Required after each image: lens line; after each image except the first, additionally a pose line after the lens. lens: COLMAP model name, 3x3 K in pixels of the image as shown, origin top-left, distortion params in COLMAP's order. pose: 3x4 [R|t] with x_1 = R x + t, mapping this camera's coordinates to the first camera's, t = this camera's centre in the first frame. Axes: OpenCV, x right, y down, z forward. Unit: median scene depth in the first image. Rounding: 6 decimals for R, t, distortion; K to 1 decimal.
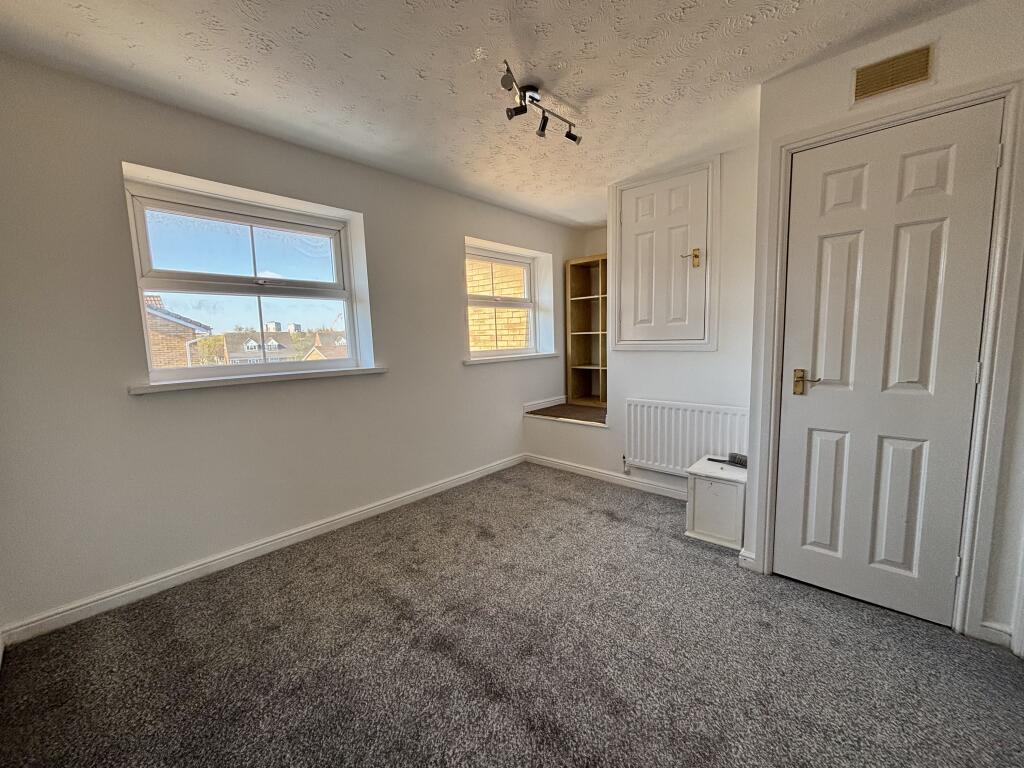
lens RADIAL K [[411.0, 0, 515.5], [0, 411.0, 384.4], [0, 0, 1]] dist [0.002847, 0.000326]
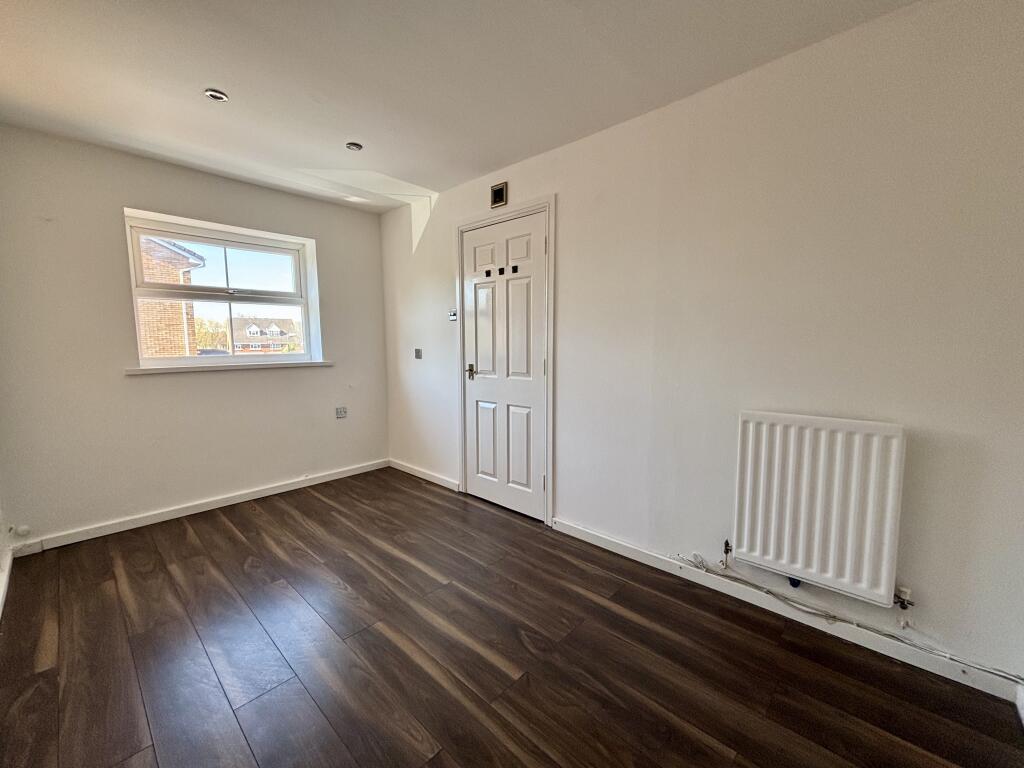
lens RADIAL K [[411.0, 0, 516.8], [0, 411.0, 377.8], [0, 0, 1]] dist [0.002847, 0.000326]
pose [[0.998021, 0.034825, -0.052364, 0.350990], [-0.036239, 0.998997, -0.026301, 0.020108], [0.051395, 0.028147, 0.998282, -0.226888]]
